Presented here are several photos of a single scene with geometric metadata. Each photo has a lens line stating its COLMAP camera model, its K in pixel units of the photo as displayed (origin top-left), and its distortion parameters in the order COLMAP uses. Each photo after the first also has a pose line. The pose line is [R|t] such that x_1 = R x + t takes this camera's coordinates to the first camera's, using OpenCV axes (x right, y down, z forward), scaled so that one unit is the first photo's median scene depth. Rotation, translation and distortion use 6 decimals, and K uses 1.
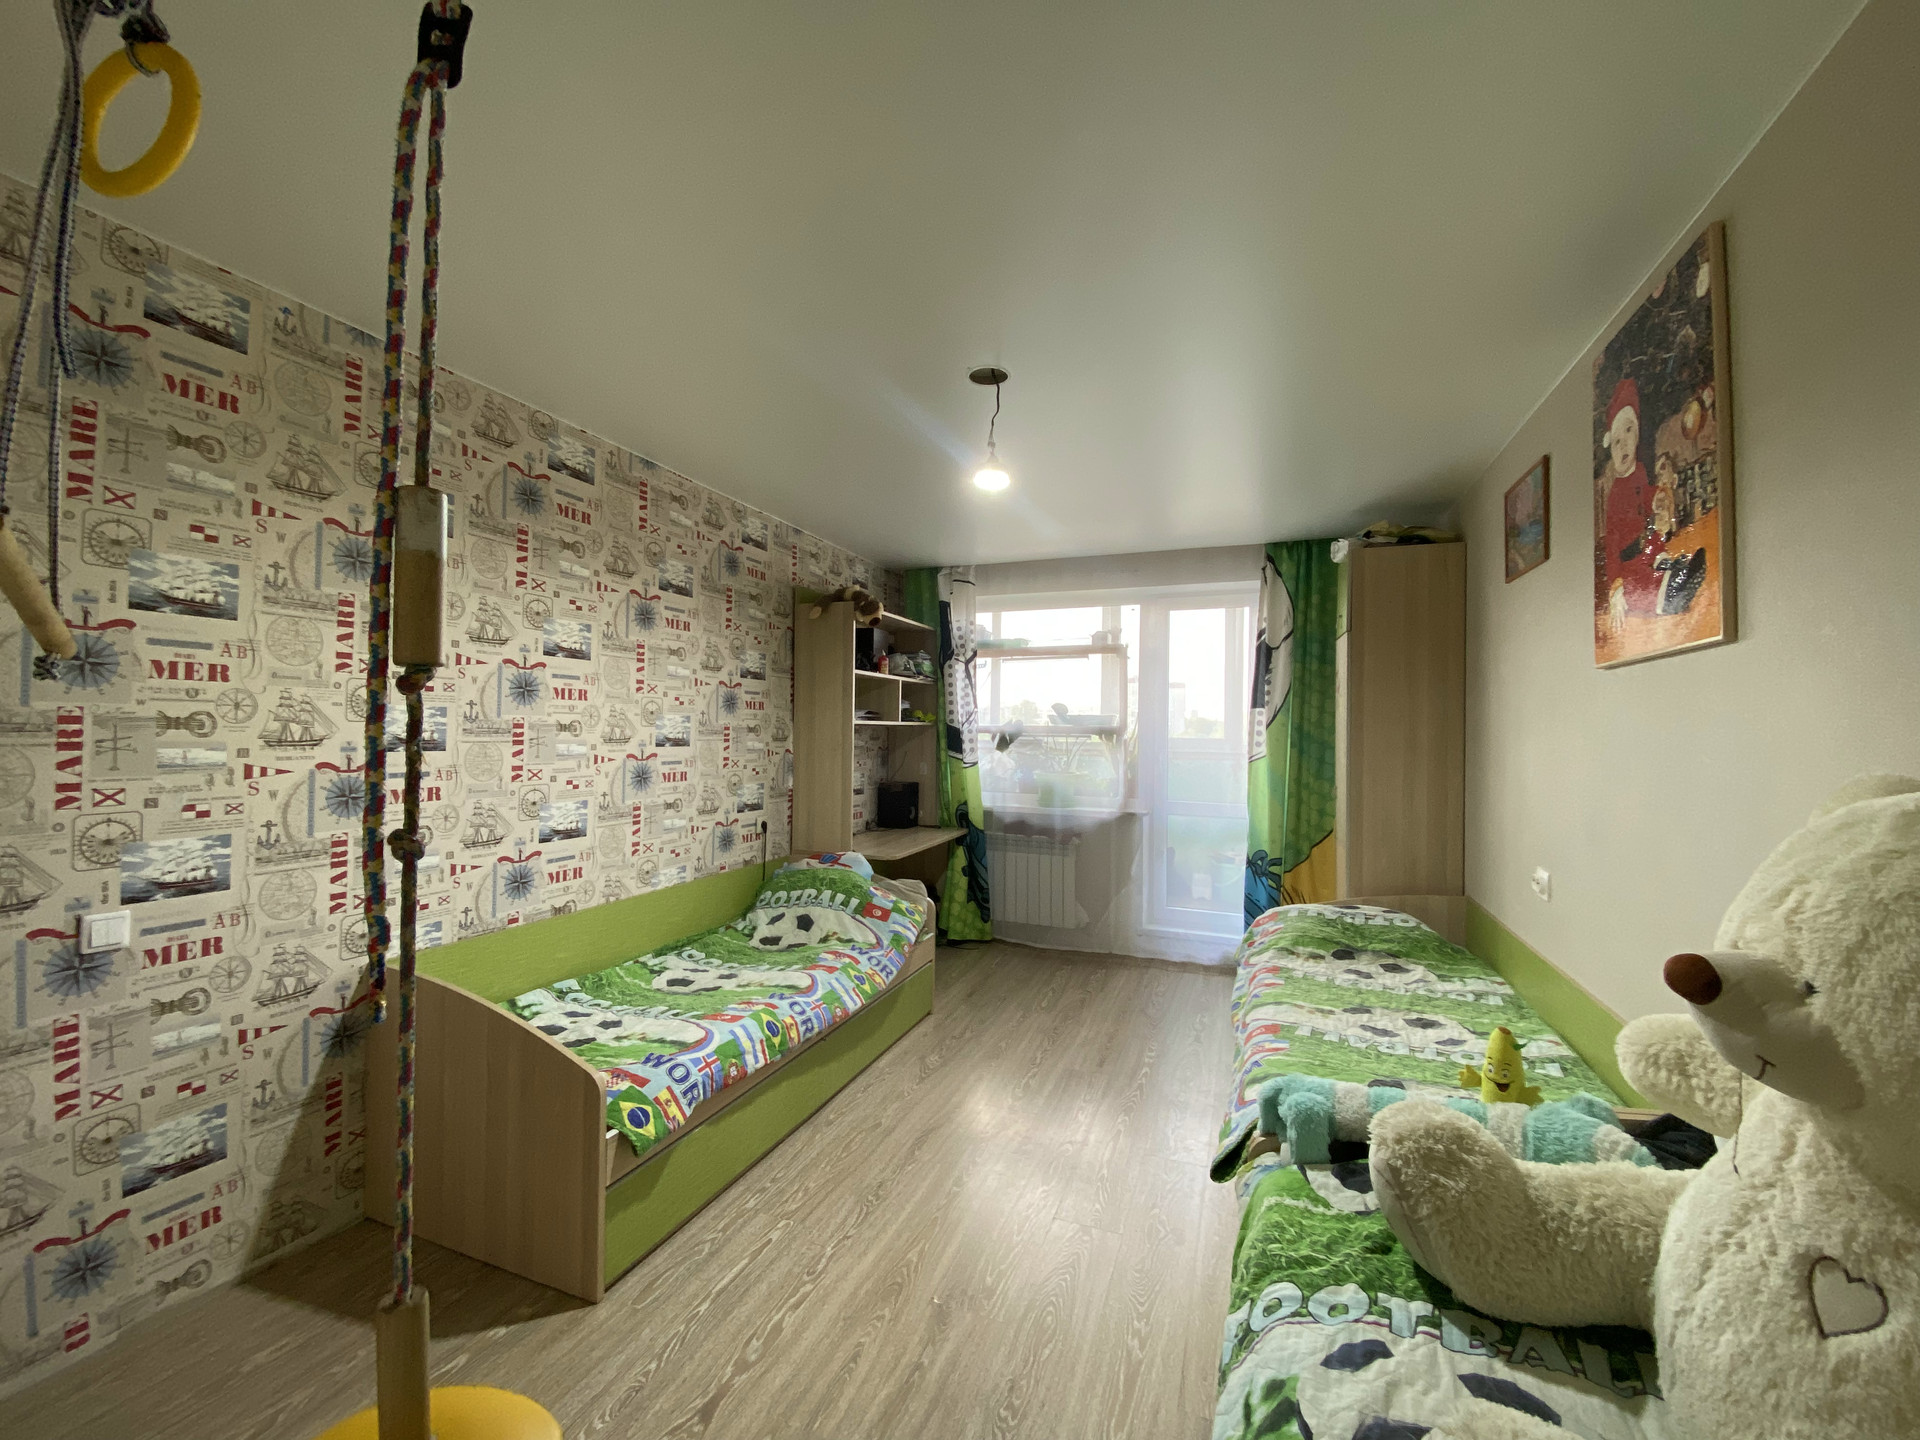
lens RADIAL K [[781.4, 0, 940.8], [0, 781.4, 709.3], [0, 0, 1]] dist [0.015562, -0.013773]
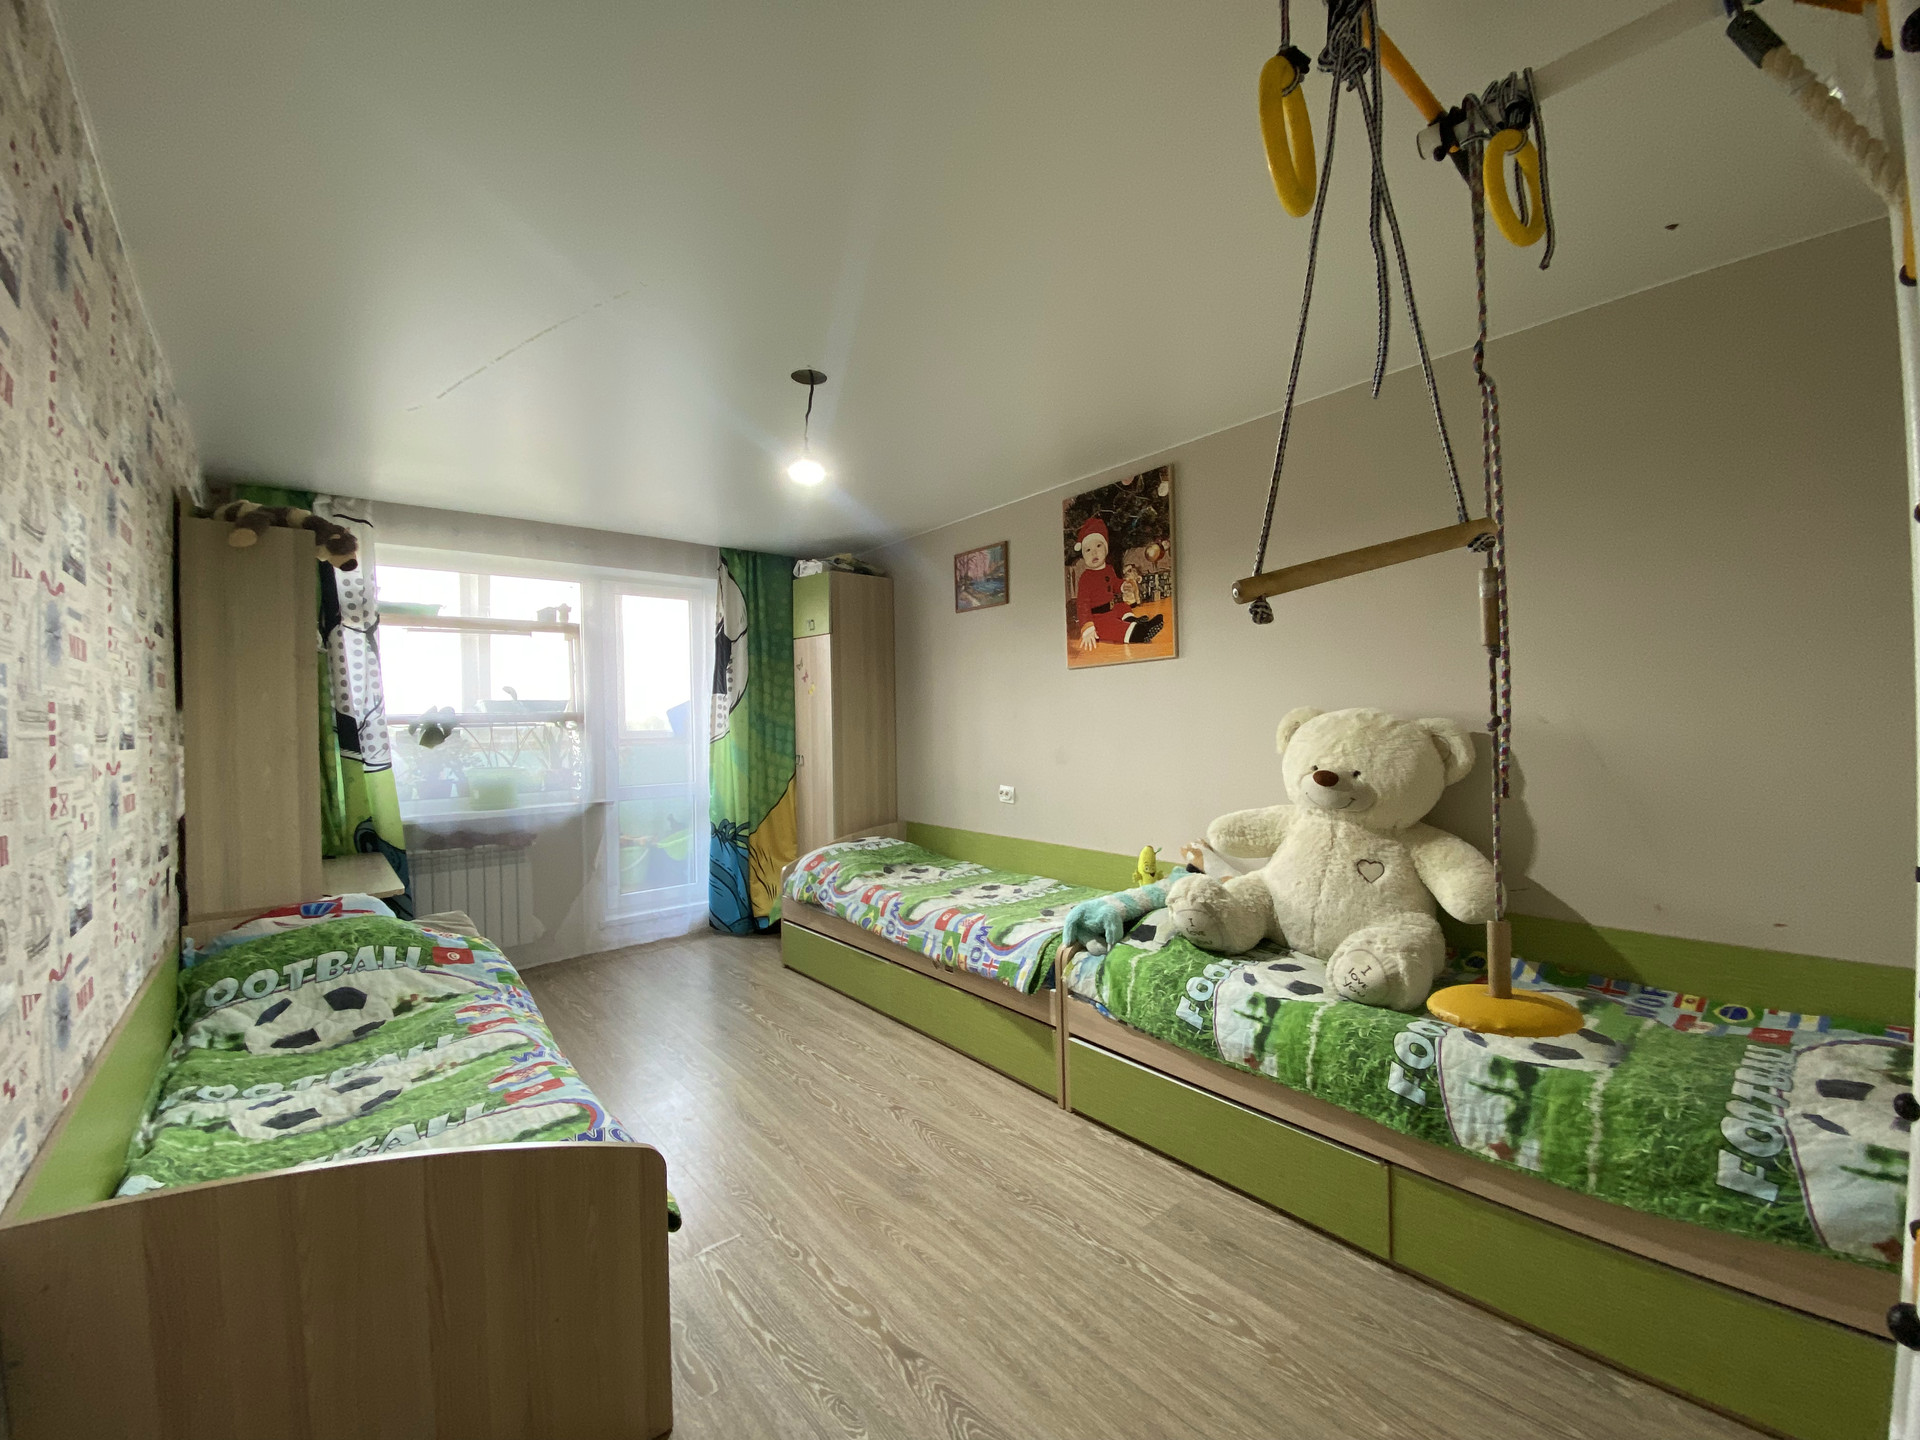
lens RADIAL K [[781.4, 0, 975.7], [0, 781.4, 706.0], [0, 0, 1]] dist [0.015562, -0.013773]
pose [[0.472663, -0.005346, 0.881227, -0.533384], [0.003746, 0.999985, 0.004057, 0.016702], [-0.881235, 0.001383, 0.472676, 0.195219]]
